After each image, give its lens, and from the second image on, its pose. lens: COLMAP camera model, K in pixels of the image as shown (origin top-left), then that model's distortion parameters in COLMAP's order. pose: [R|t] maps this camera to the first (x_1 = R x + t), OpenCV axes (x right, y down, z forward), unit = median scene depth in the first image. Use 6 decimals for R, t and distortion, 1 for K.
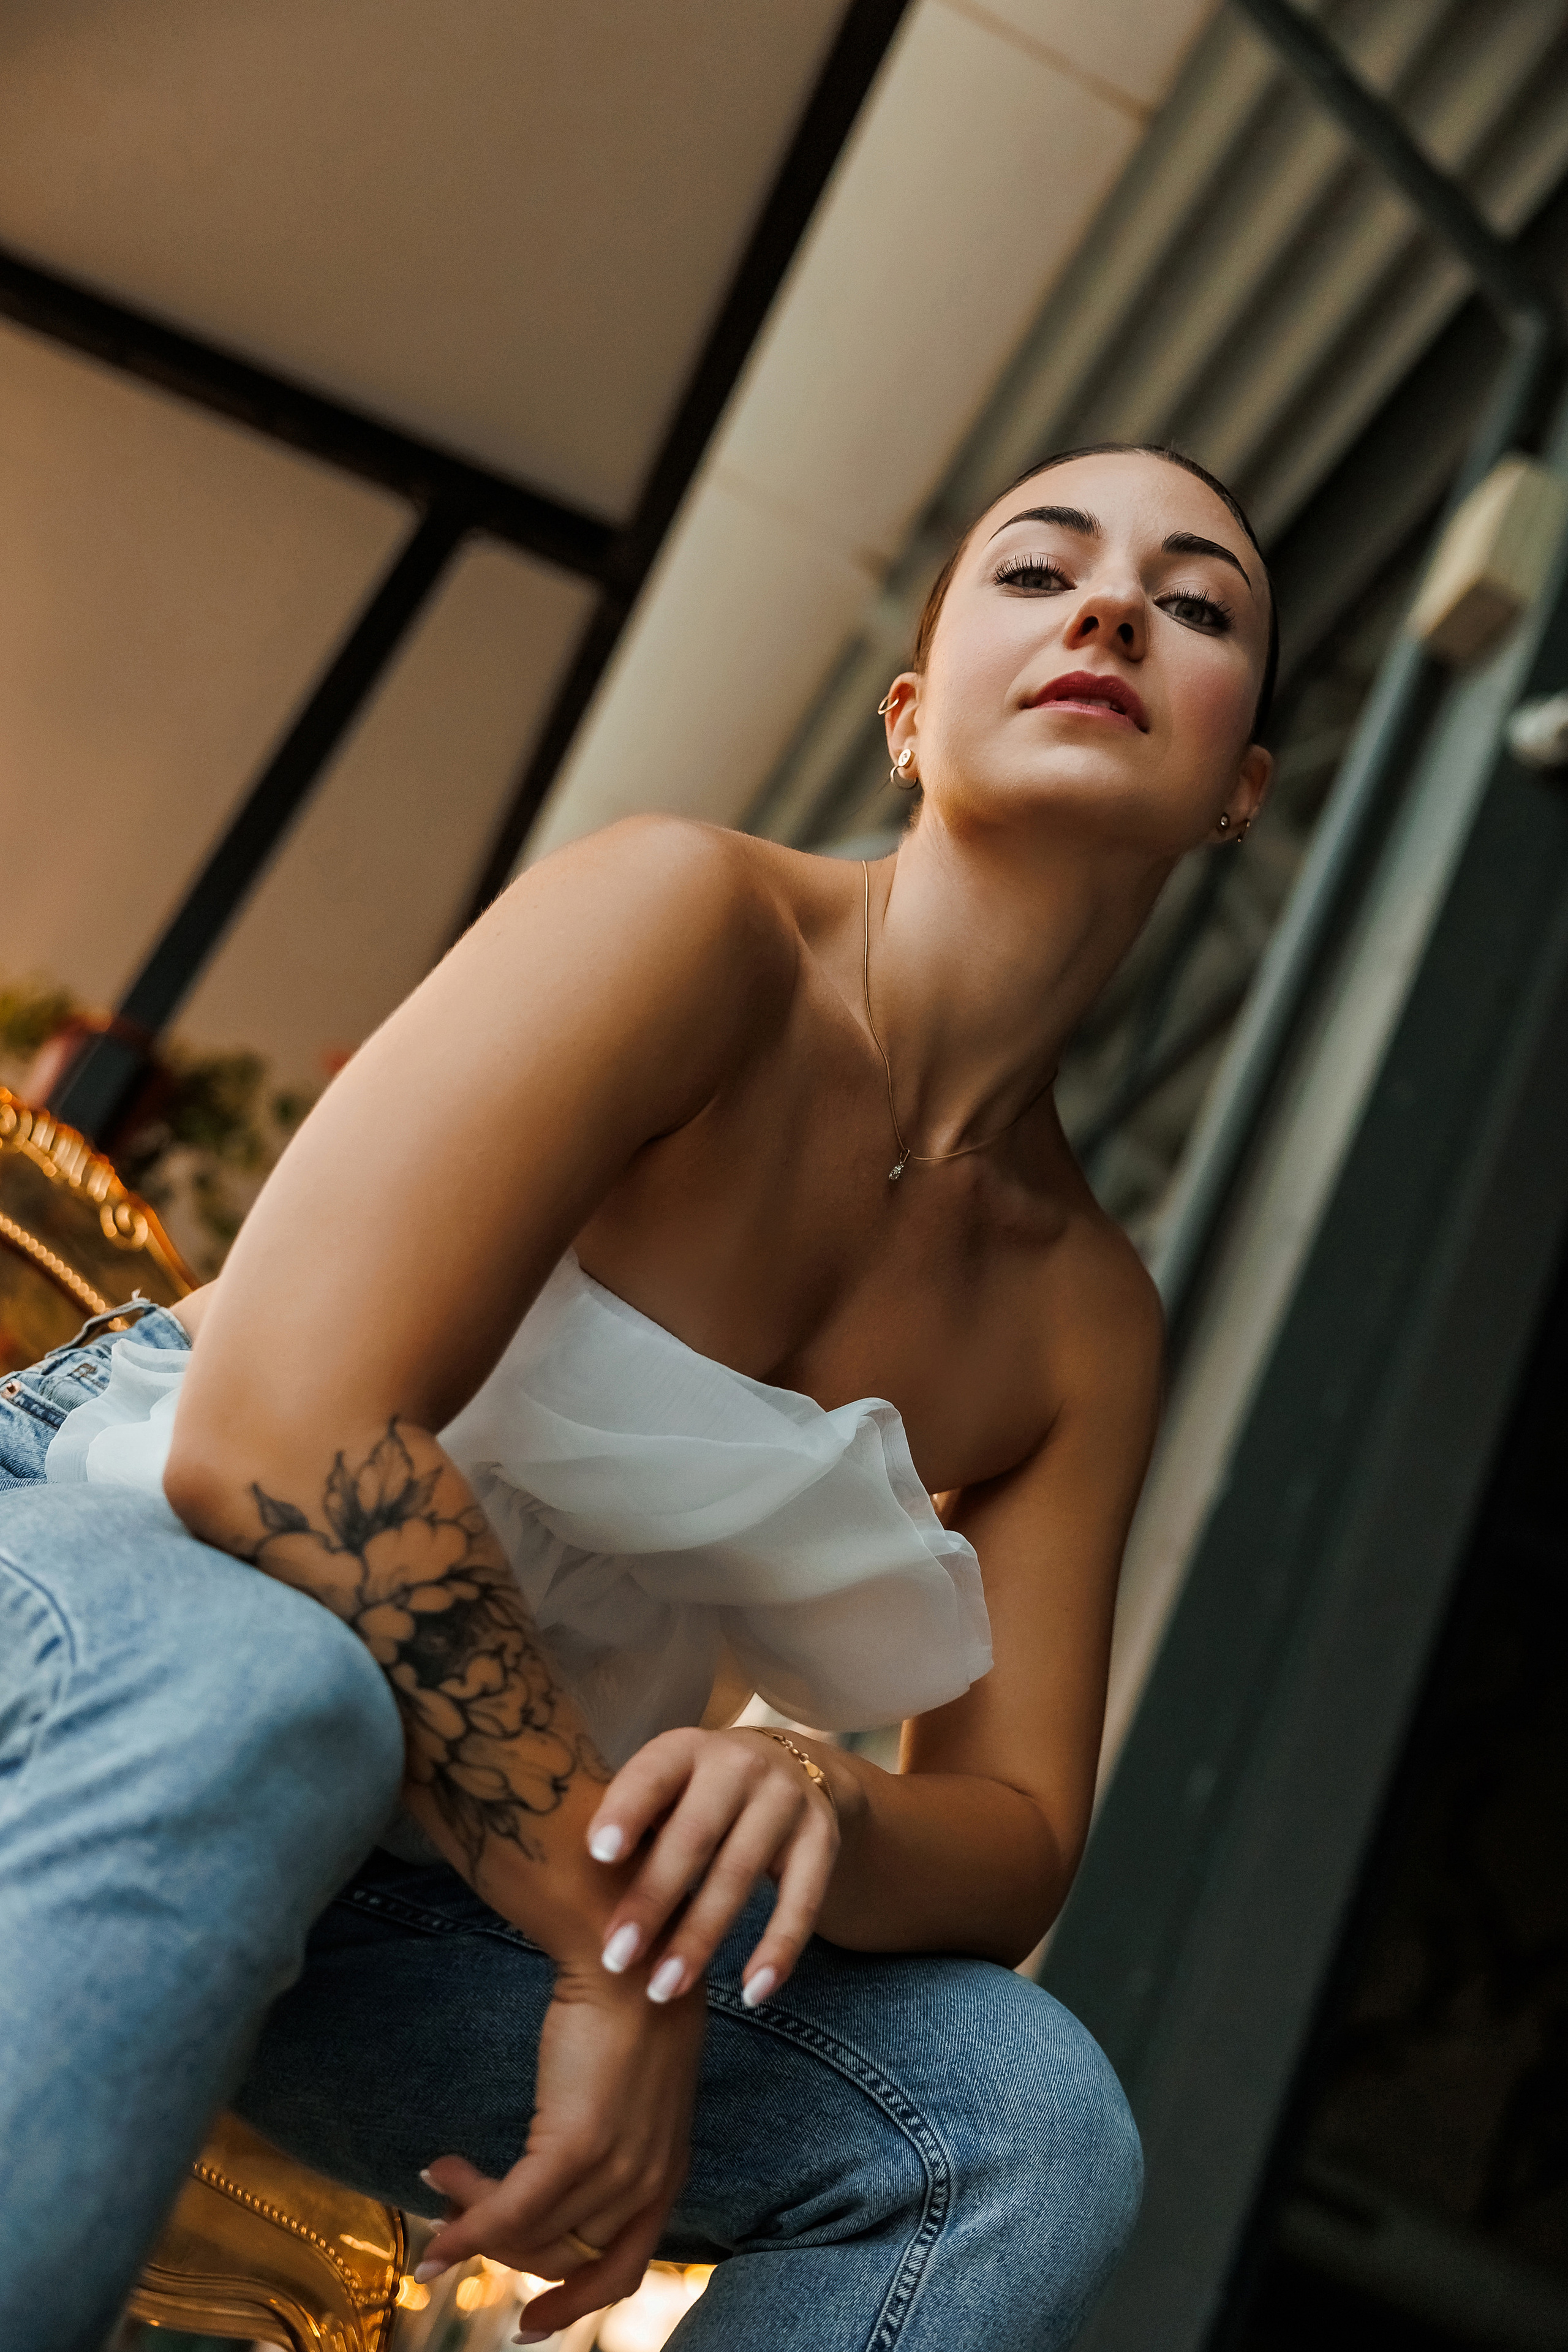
lens RADIAL K [[2955.2, 0, 745.8], [0, 2955.2, 1167.2], [0, 0, 1]] dist [0.060174, 0.000000]
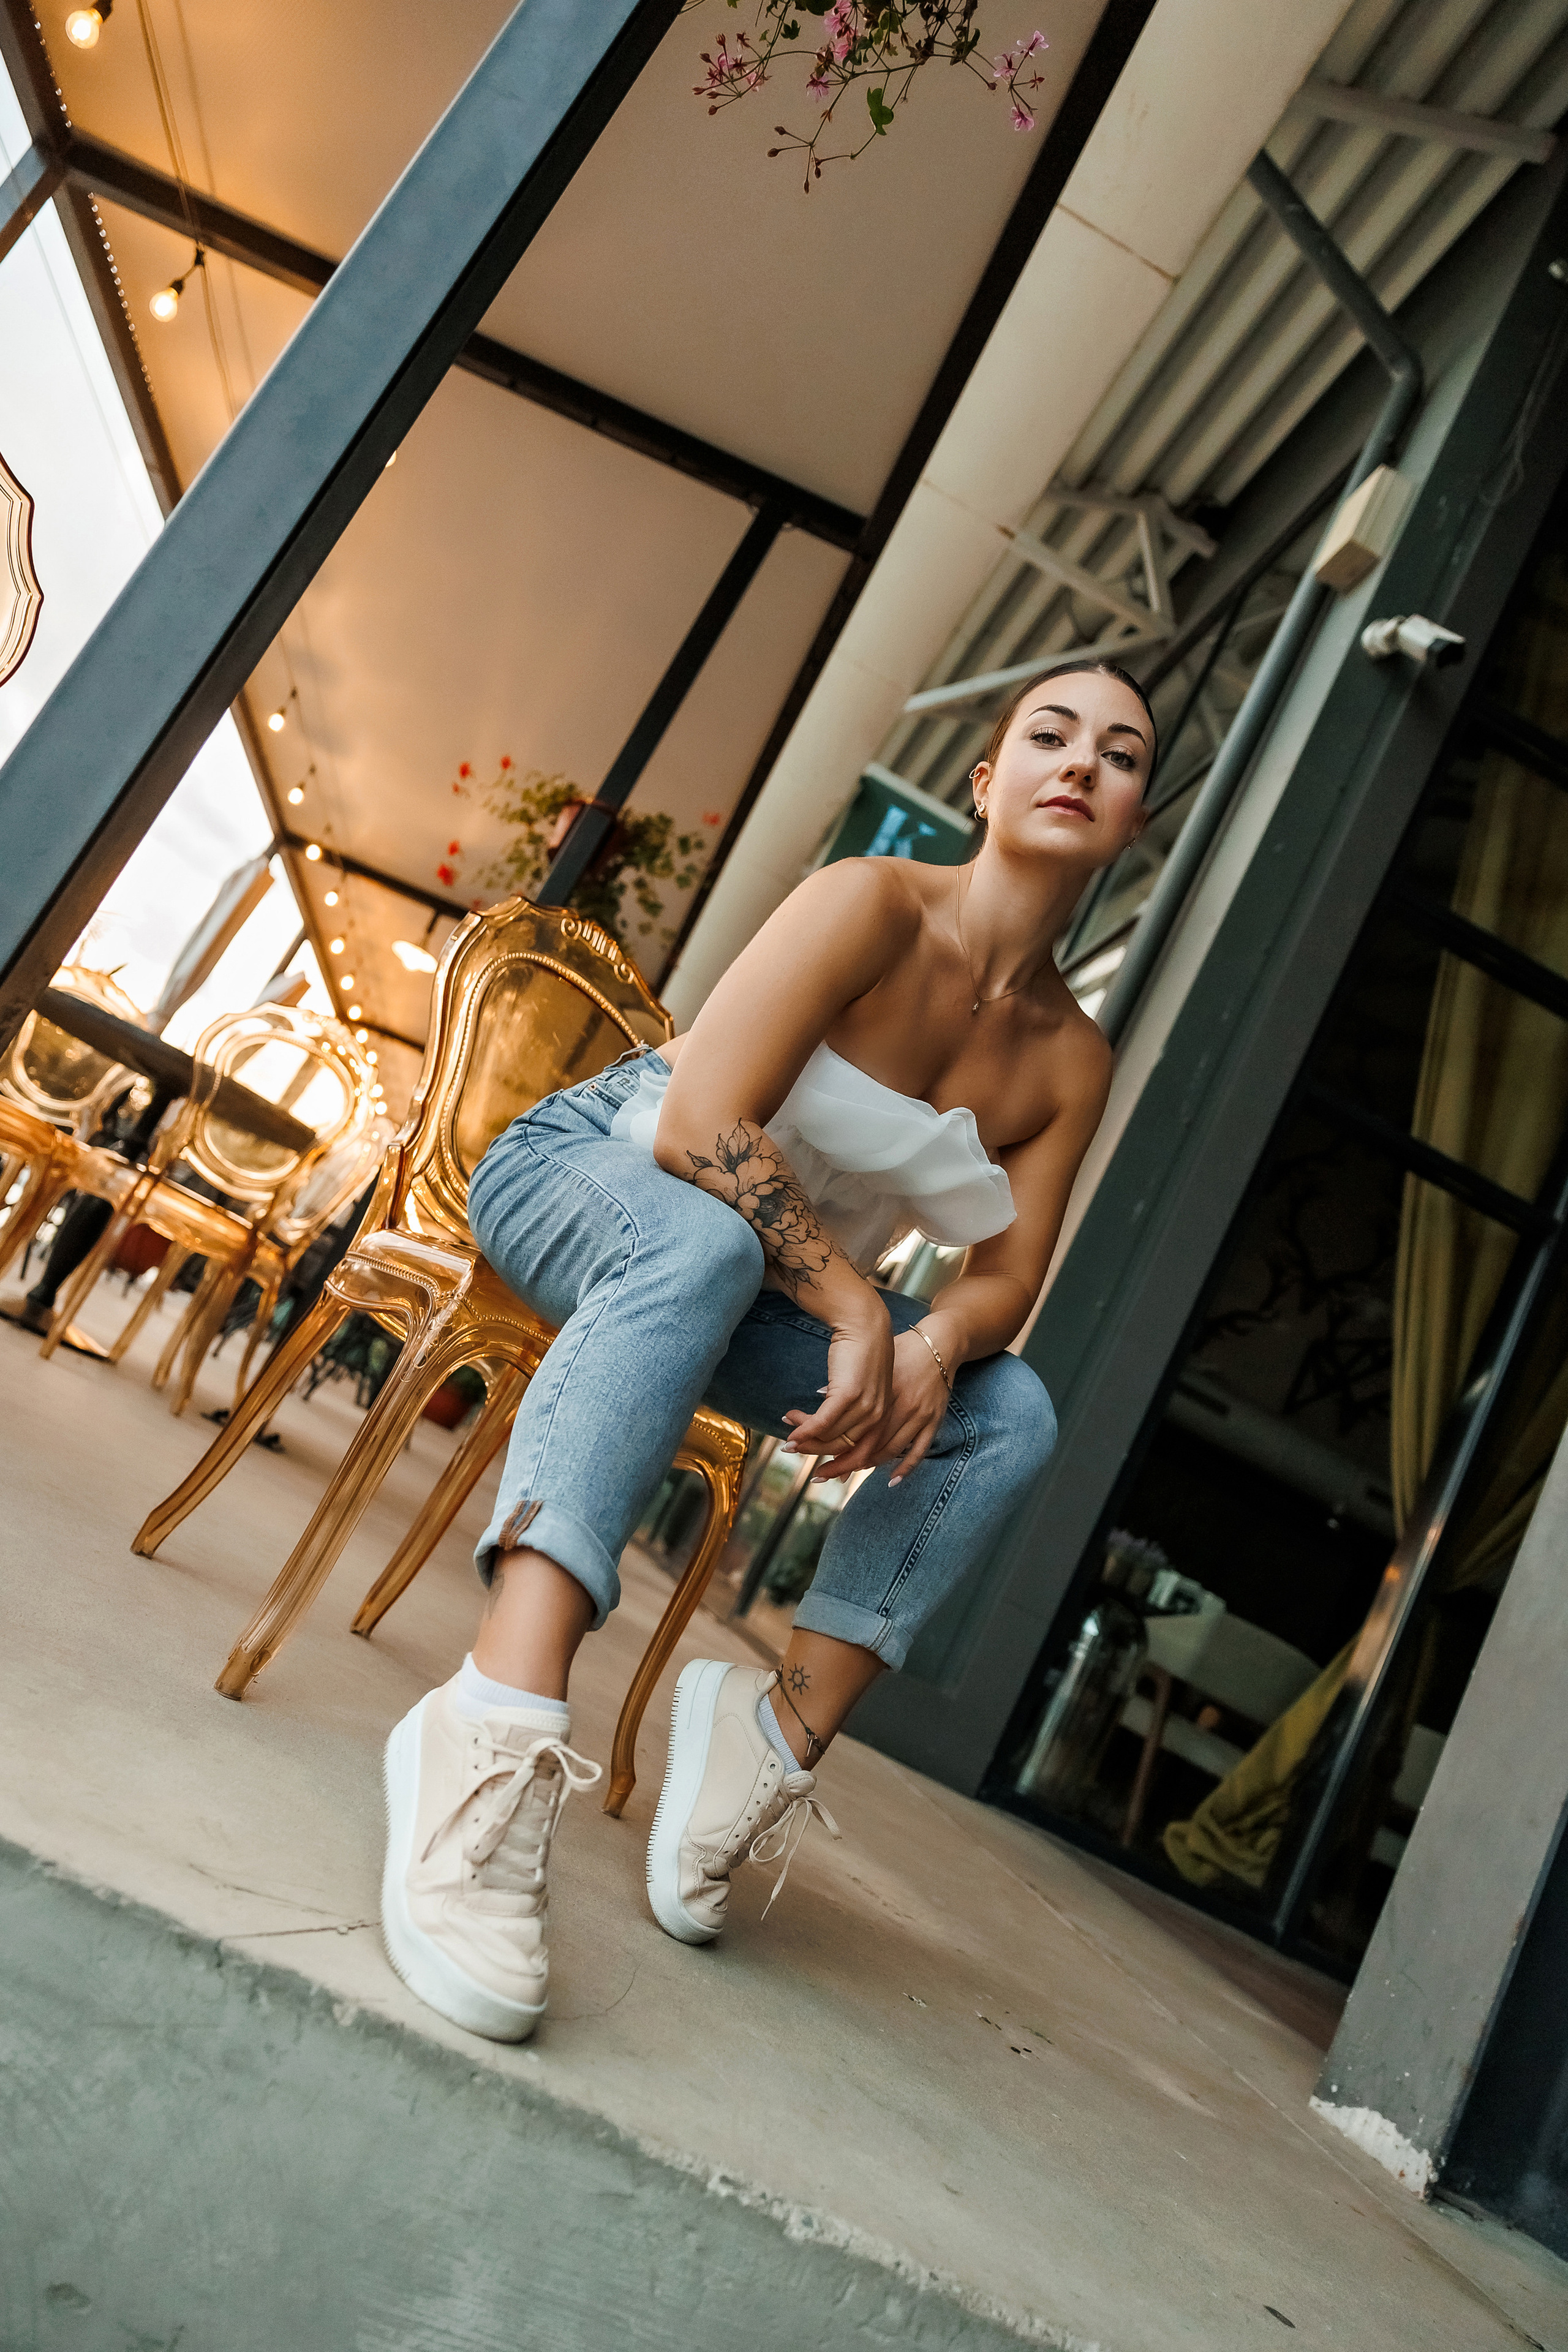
lens RADIAL K [[1626.4, 0, 765.8], [0, 1626.4, 1168.4], [0, 0, 1]] dist [0.006810, 0.006023]
pose [[0.995143, 0.036050, -0.091600, 0.007125], [-0.016253, 0.977929, 0.208302, -0.097154], [0.097087, -0.205802, 0.973766, -0.188831]]
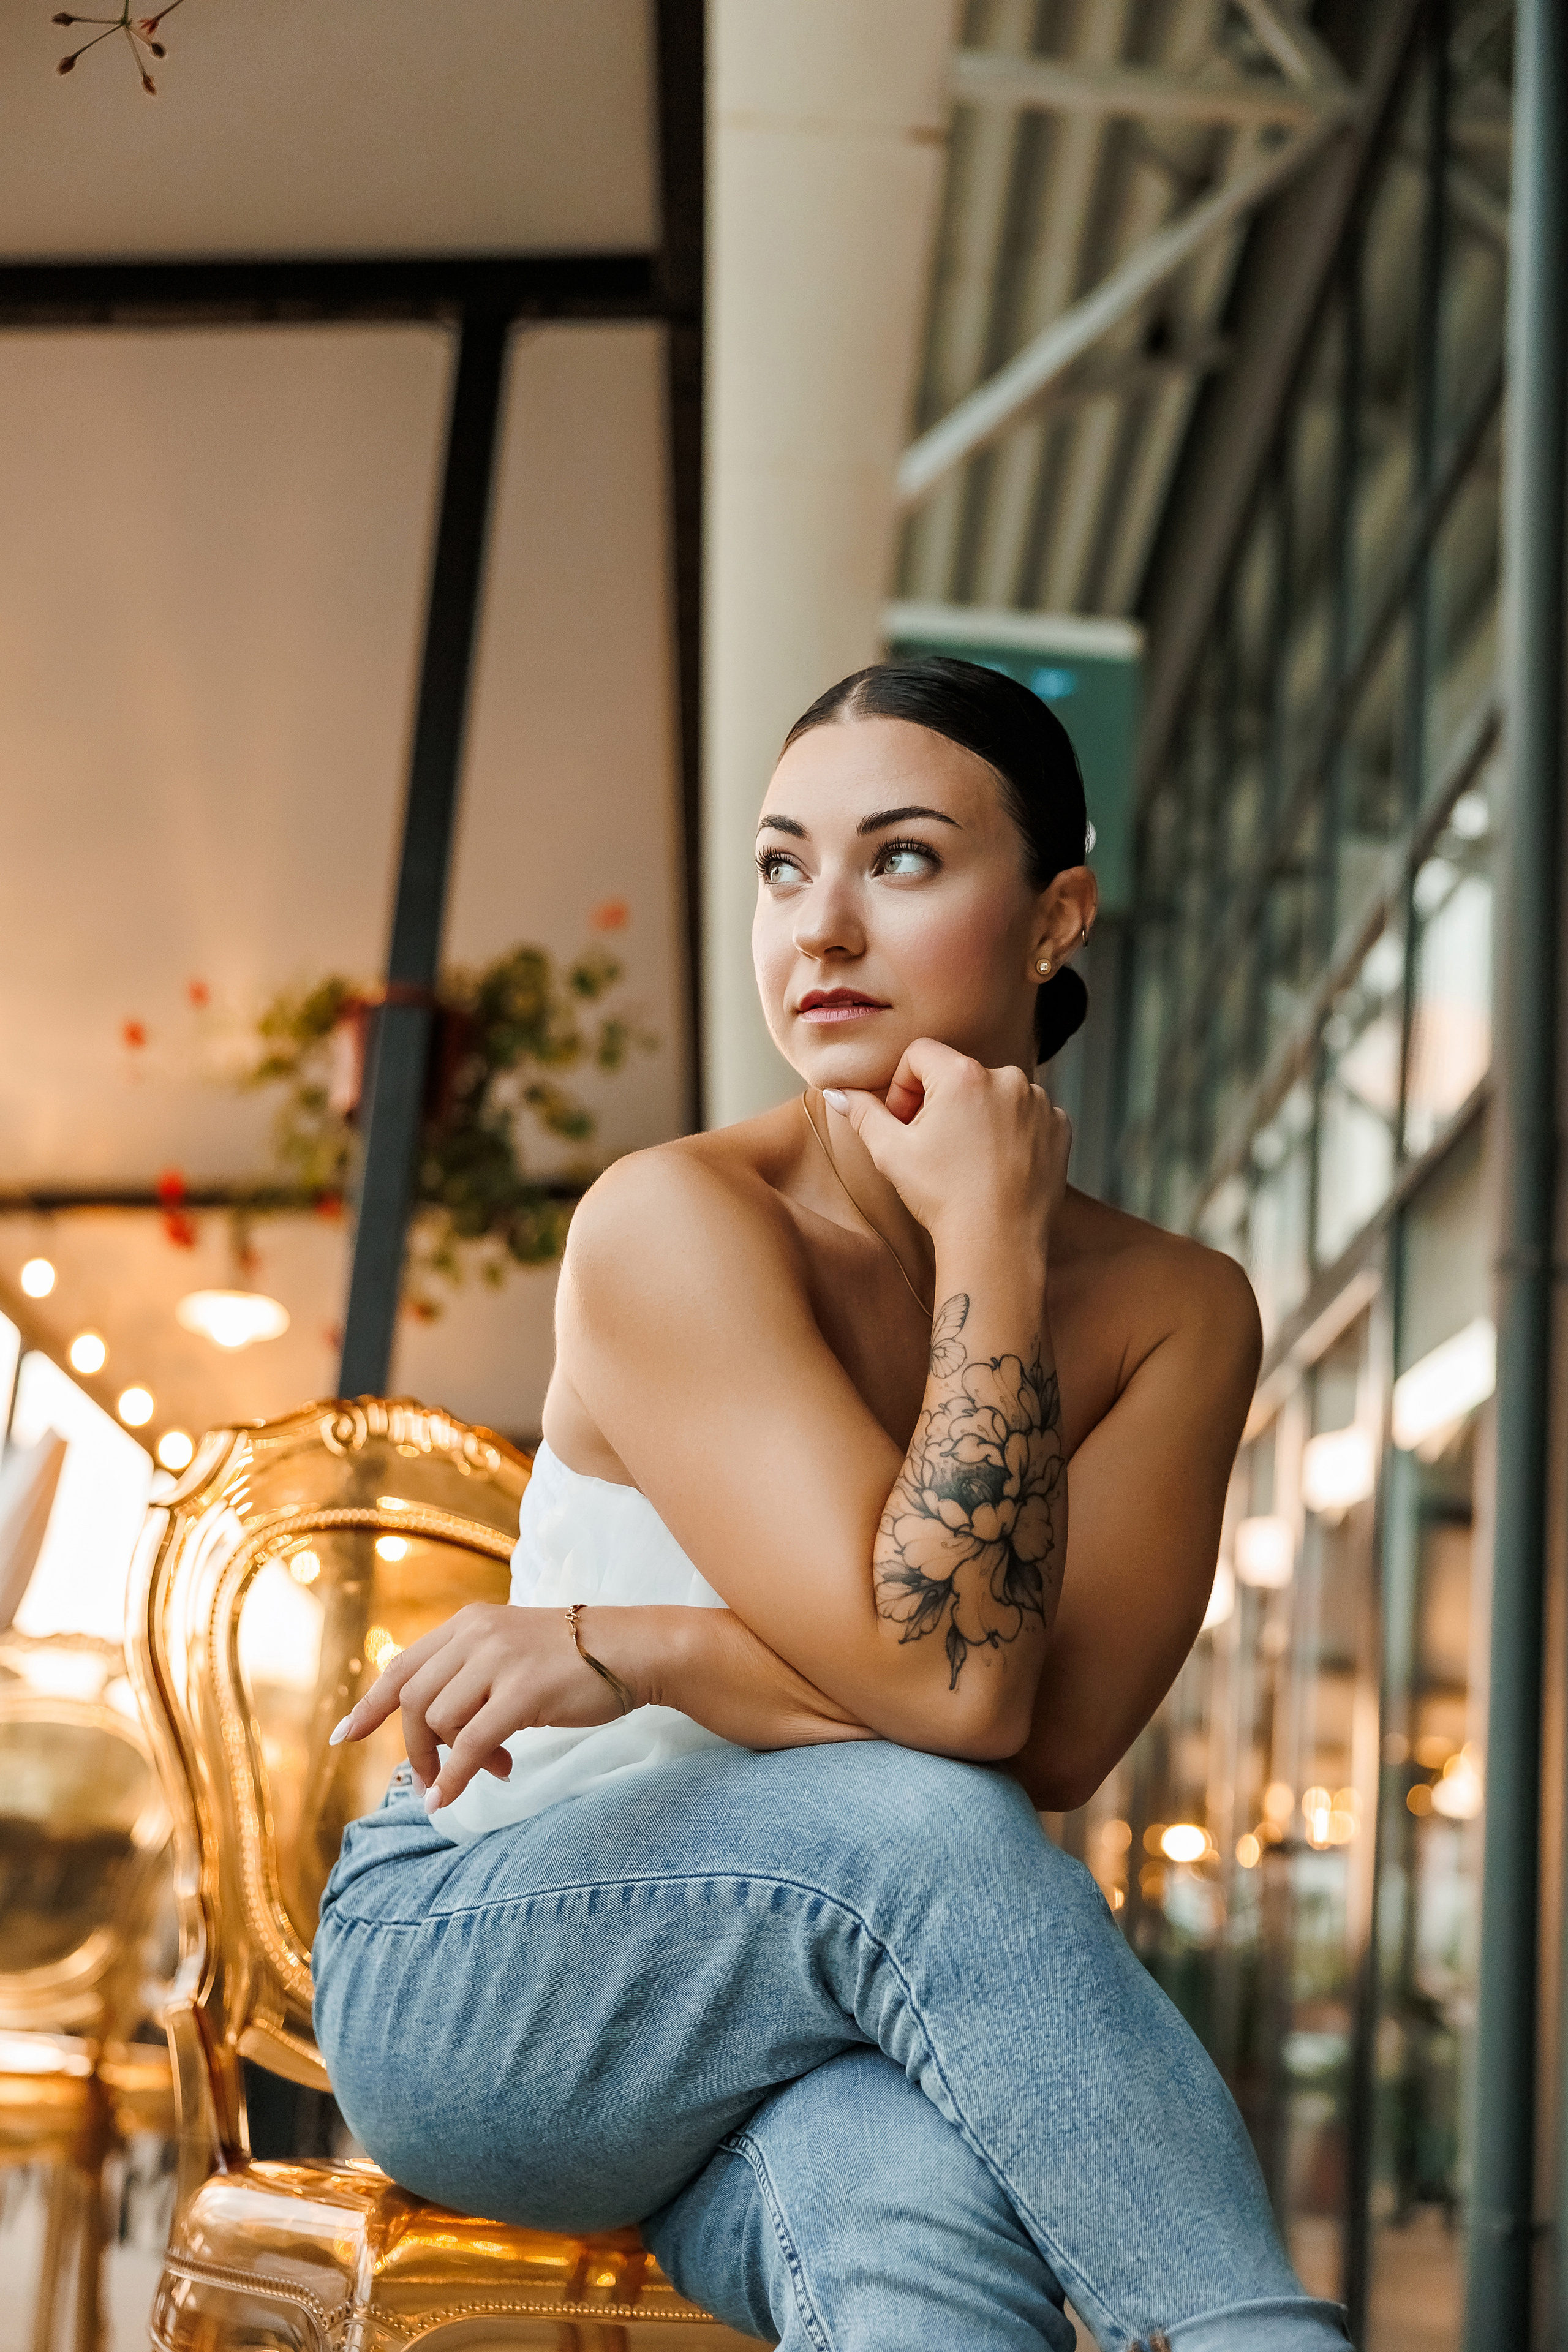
lens RADIAL K [[3359.1, 0, 777.2], [0, 3359.1, 1175.2], [0, 0, 1]] dist [0.027356, 0.000000]
pose [[0.911160, -0.378790, -0.162192, 0.155432], [0.400078, 0.907468, 0.128219, -0.217629], [0.098616, -0.181717, 0.978393, -0.215706]]
